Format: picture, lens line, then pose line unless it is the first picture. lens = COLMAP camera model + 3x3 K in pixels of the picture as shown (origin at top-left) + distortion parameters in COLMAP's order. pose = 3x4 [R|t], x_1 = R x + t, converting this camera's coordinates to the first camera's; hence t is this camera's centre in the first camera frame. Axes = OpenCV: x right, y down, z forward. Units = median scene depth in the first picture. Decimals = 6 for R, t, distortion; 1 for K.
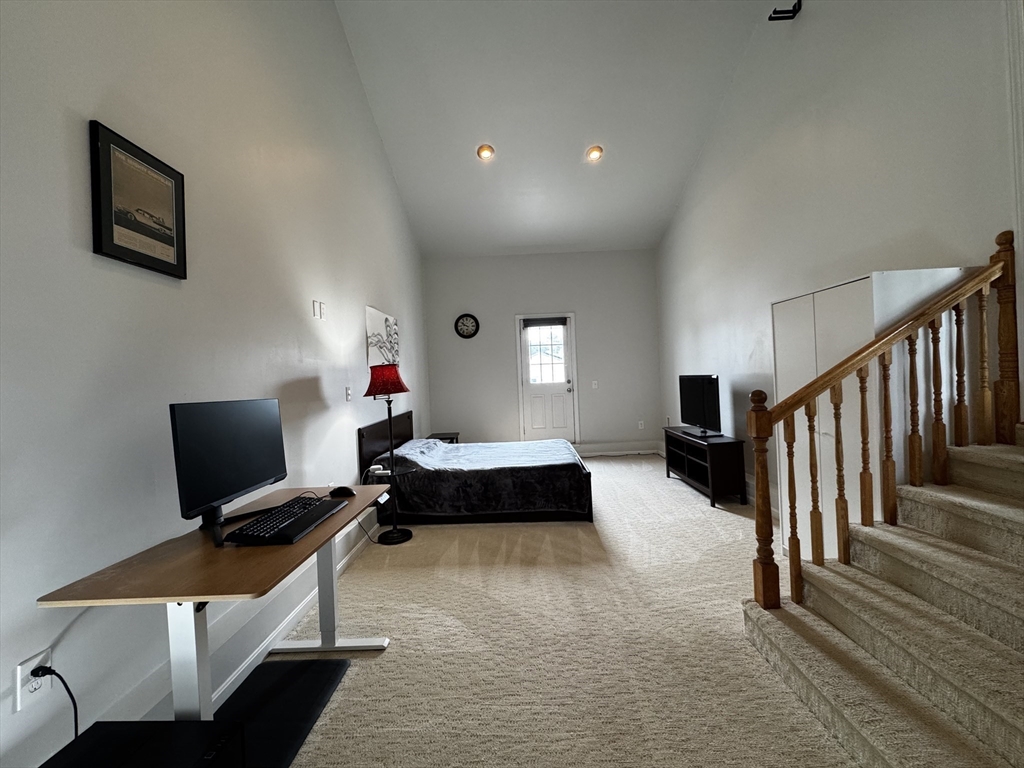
lens RADIAL K [[409.7, 0, 511.8], [0, 409.7, 381.7], [0, 0, 1]] dist [-0.000970, 0.000116]
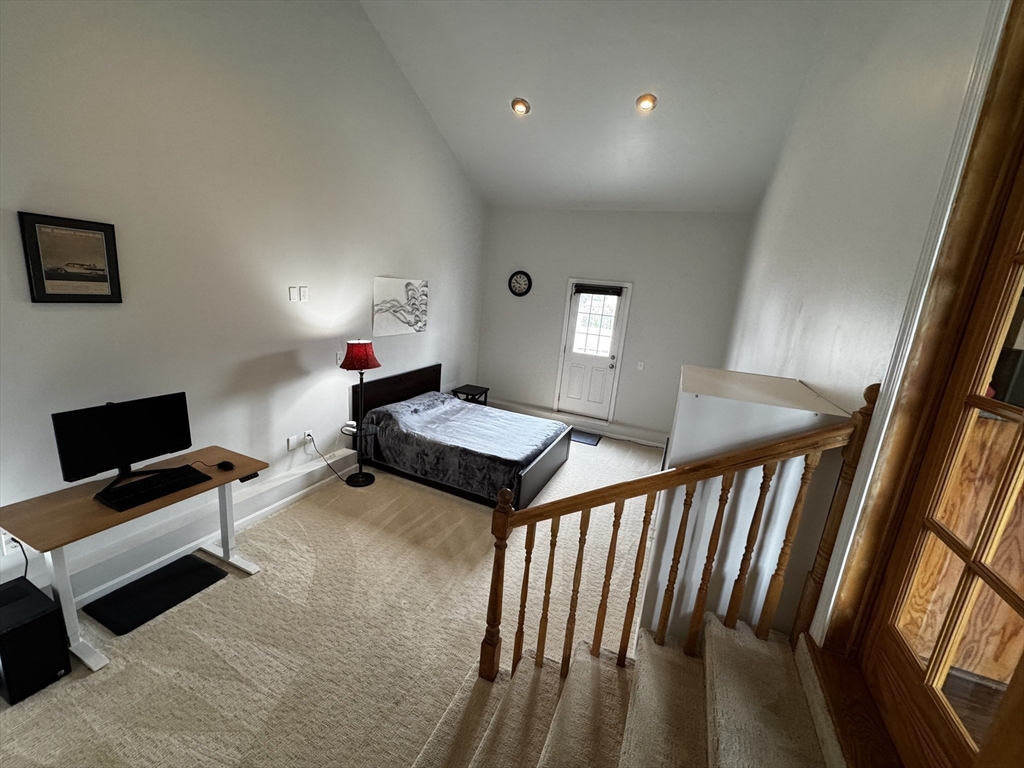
lens RADIAL K [[409.7, 0, 511.8], [0, 409.7, 381.7], [0, 0, 1]] dist [-0.000970, 0.000116]
pose [[0.915079, 0.205833, -0.346791, 0.467655], [-0.129712, 0.964466, 0.230175, -0.233955], [0.381846, -0.165645, 0.909261, 0.090208]]
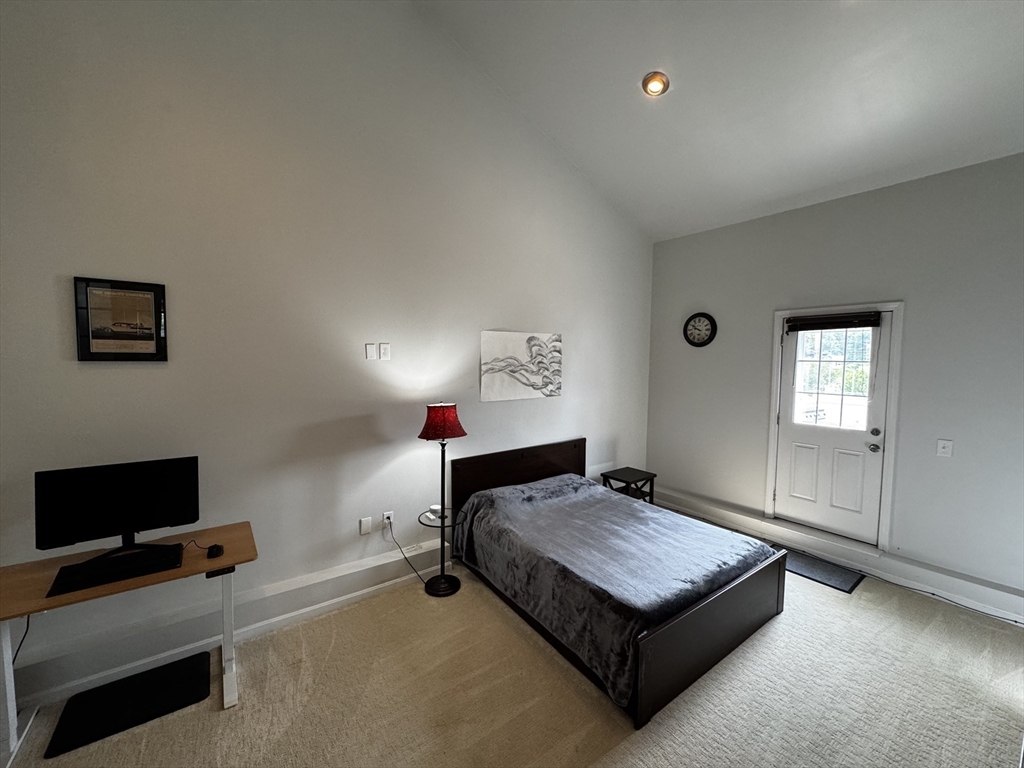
lens RADIAL K [[409.7, 0, 511.8], [0, 409.7, 381.7], [0, 0, 1]] dist [-0.000970, 0.000116]
pose [[0.600552, 0.092531, -0.794214, 0.483599], [-0.038922, 0.995487, 0.086549, -0.166498], [0.798638, -0.021064, 0.601443, 0.527136]]
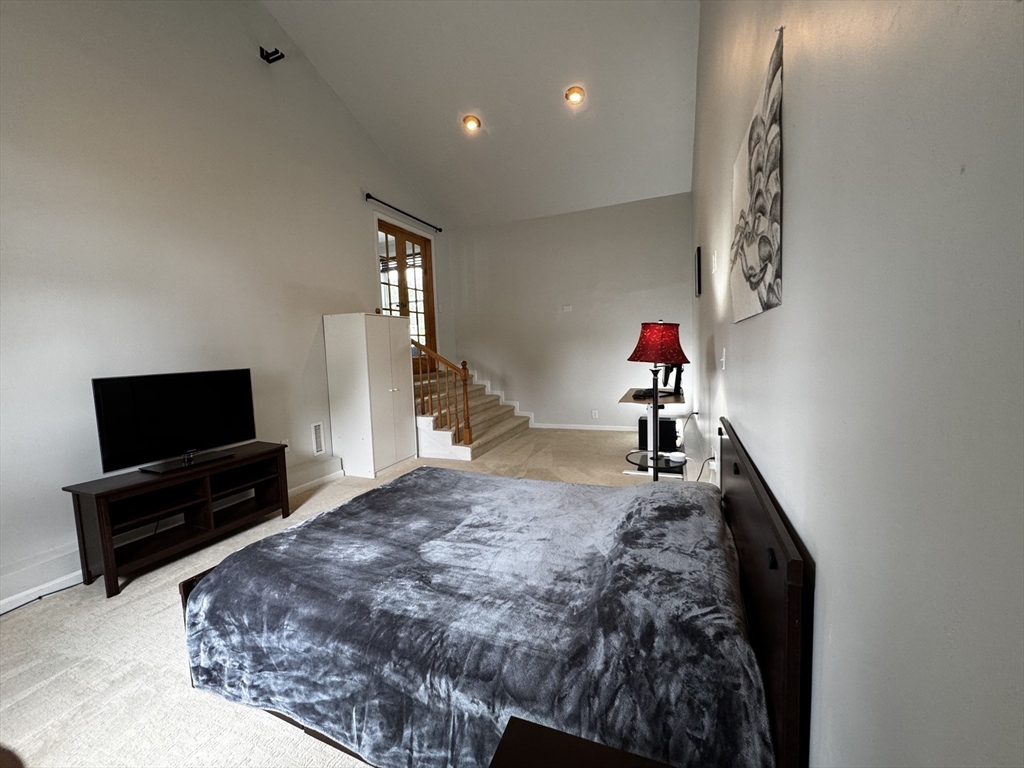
lens RADIAL K [[409.7, 0, 511.8], [0, 409.7, 381.7], [0, 0, 1]] dist [-0.000970, 0.000116]
pose [[-0.929630, 0.044564, 0.365789, -0.302975], [0.078862, 0.993722, 0.079358, -0.015071], [-0.359956, 0.102621, -0.927308, 1.682984]]
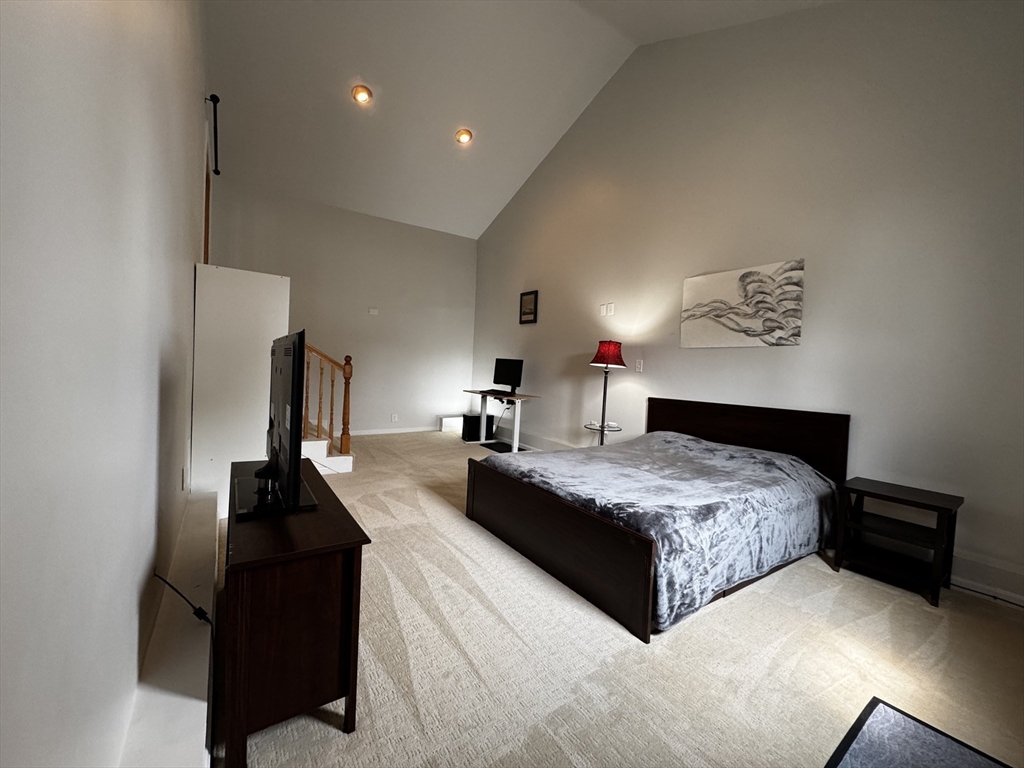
lens RADIAL K [[409.7, 0, 511.8], [0, 409.7, 381.7], [0, 0, 1]] dist [-0.000970, 0.000116]
pose [[-0.809202, 0.027835, -0.586871, 0.604438], [-0.015583, 0.997509, 0.068797, -0.002671], [0.587324, 0.064815, -0.806752, 1.694187]]
